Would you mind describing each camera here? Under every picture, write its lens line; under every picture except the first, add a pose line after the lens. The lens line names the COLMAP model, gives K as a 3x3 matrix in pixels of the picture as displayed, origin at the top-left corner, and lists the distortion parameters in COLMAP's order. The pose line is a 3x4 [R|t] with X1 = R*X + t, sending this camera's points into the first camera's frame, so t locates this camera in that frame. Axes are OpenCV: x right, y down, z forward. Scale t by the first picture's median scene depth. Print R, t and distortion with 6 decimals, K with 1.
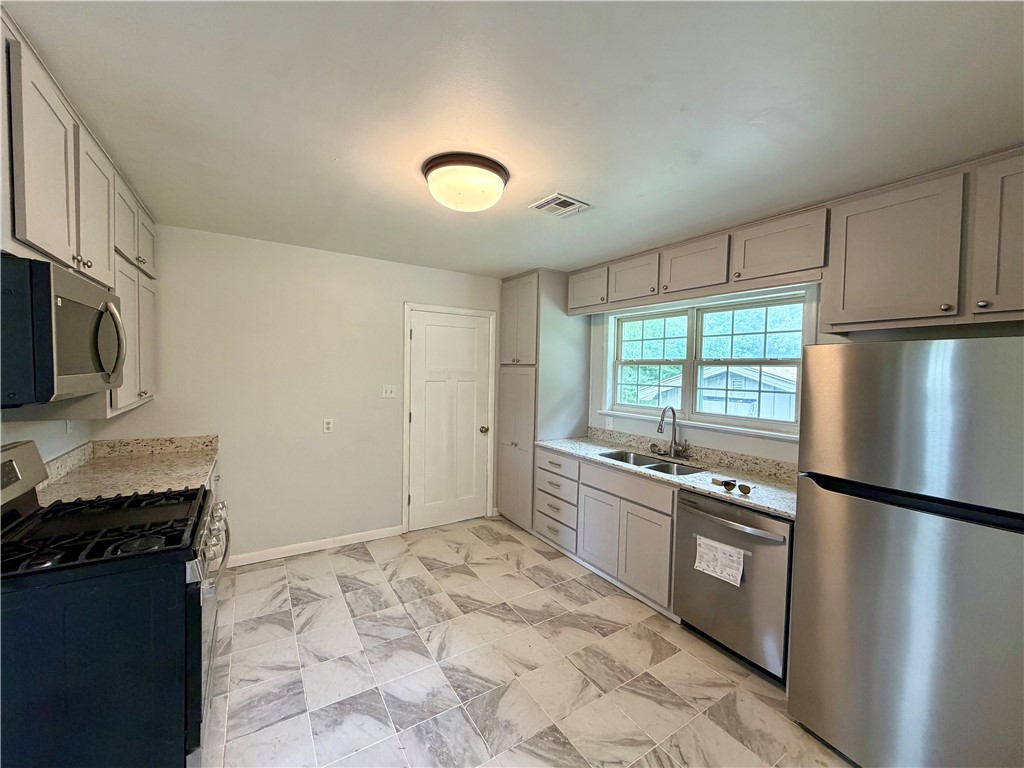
lens RADIAL K [[406.3, 0, 511.9], [0, 406.3, 385.1], [0, 0, 1]] dist [-0.003915, -0.000454]
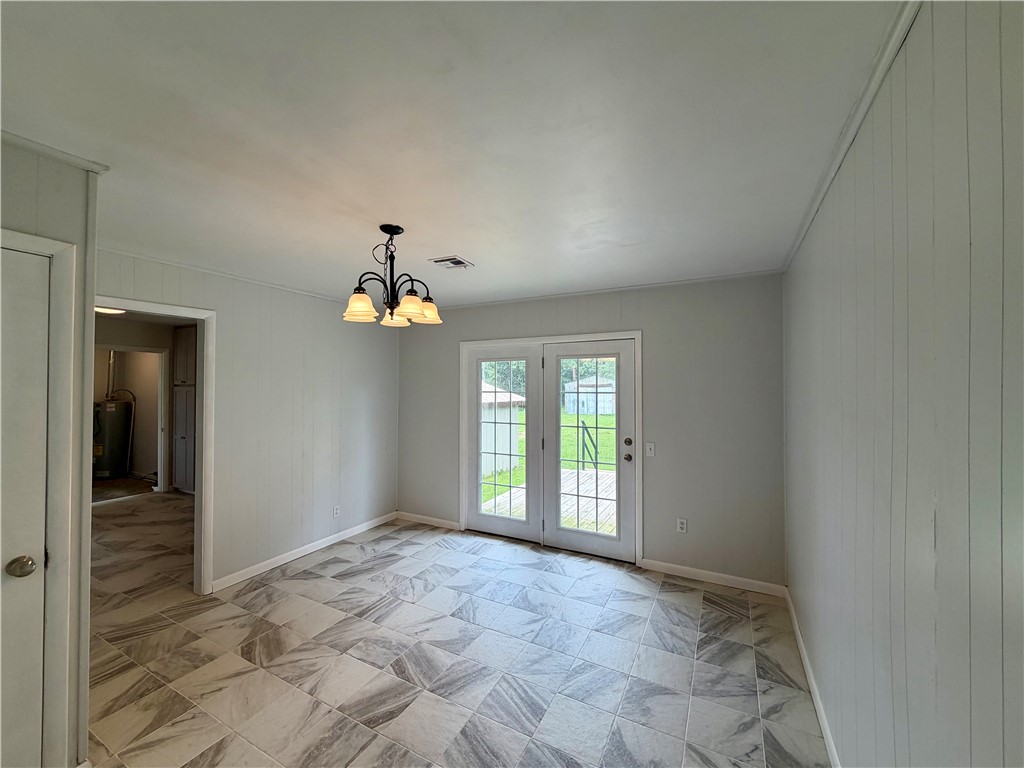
lens RADIAL K [[406.3, 0, 512.5], [0, 406.3, 382.2], [0, 0, 1]] dist [-0.003915, -0.000454]
pose [[0.868370, -0.019074, 0.495550, 0.649673], [0.036303, 0.999024, -0.025163, 0.054927], [-0.494587, 0.039841, 0.868215, -1.802620]]
